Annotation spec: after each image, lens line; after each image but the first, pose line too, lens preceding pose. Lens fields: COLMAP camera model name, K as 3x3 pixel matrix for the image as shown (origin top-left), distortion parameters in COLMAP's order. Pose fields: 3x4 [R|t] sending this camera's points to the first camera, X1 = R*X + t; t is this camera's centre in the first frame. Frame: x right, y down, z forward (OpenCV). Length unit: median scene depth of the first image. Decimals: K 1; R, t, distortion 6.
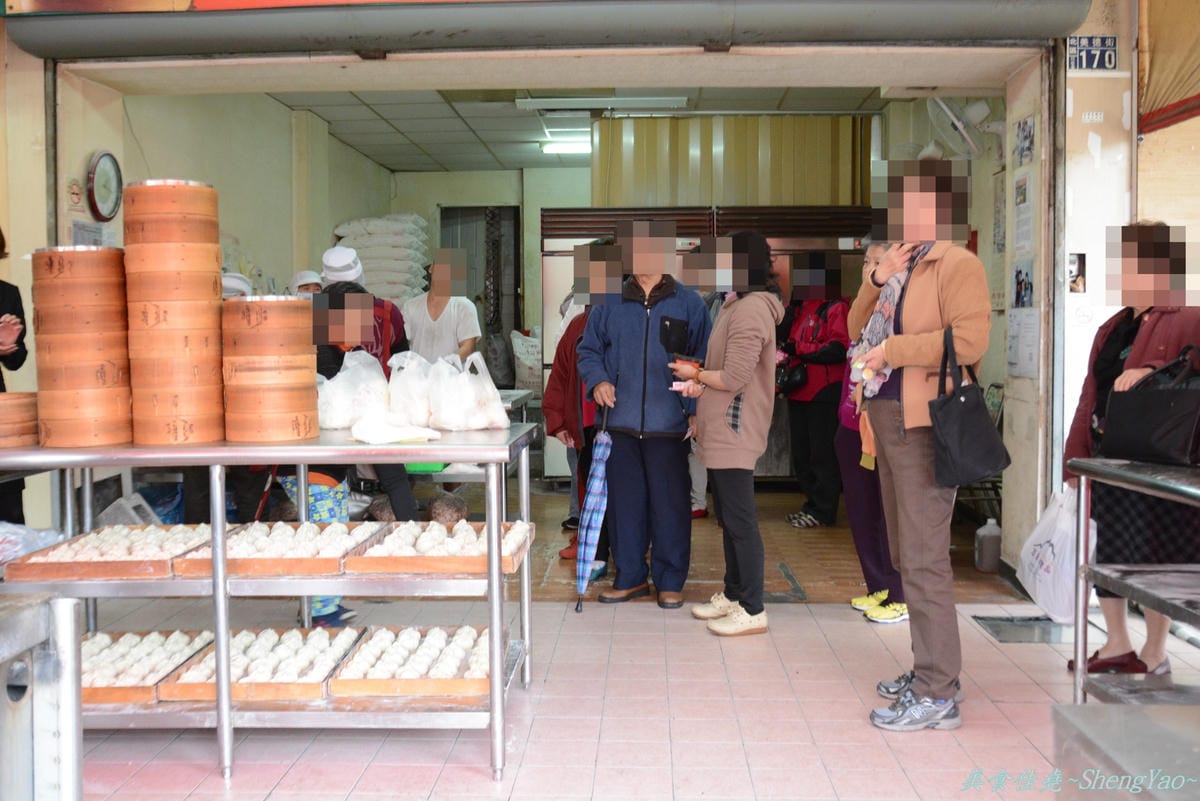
lens RADIAL K [[1326.6, 0, 600.0], [0, 1326.6, 400.5], [0, 0, 1]] dist [-0.017662, 0.023200]
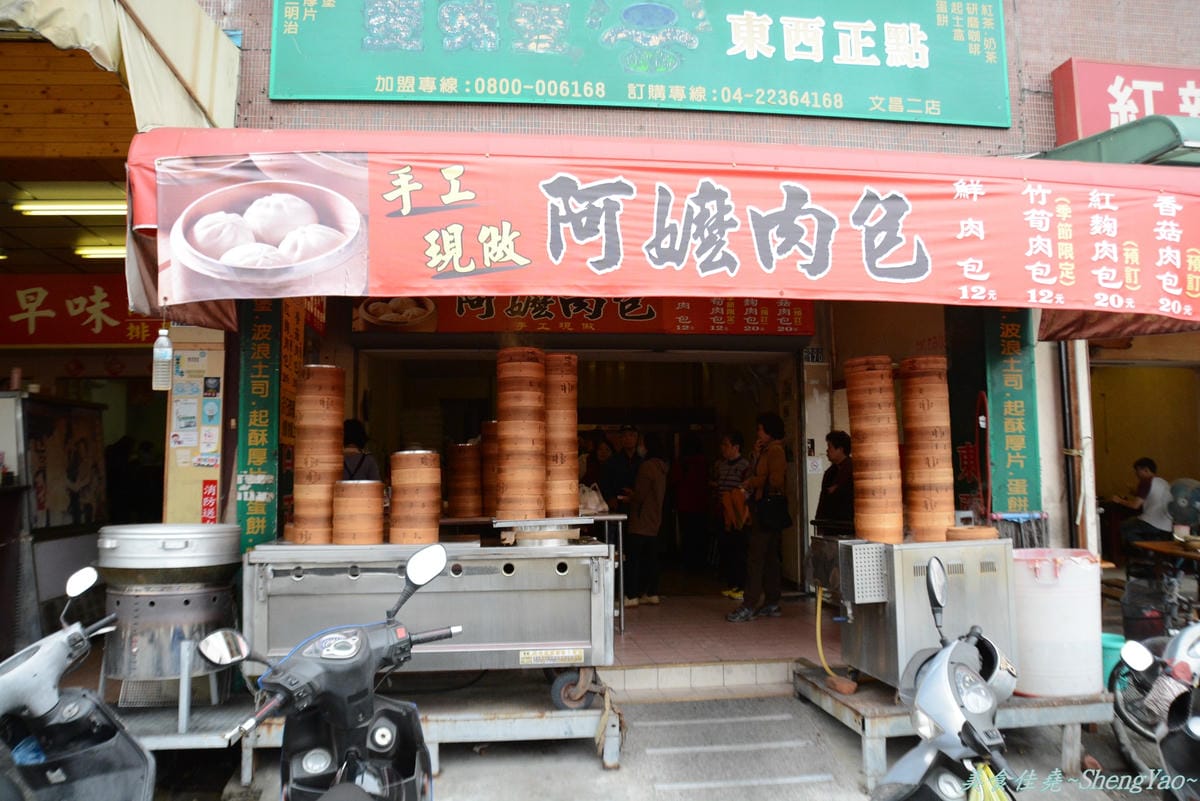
lens RADIAL K [[899.2, 0, 600.0], [0, 899.2, 400.5], [0, 0, 1]] dist [-0.001592, -0.000191]
pose [[0.991912, 0.006929, 0.126737, -0.226472], [0.007401, 0.993652, -0.112250, 0.002139], [-0.126710, 0.112280, 0.985565, -0.570708]]
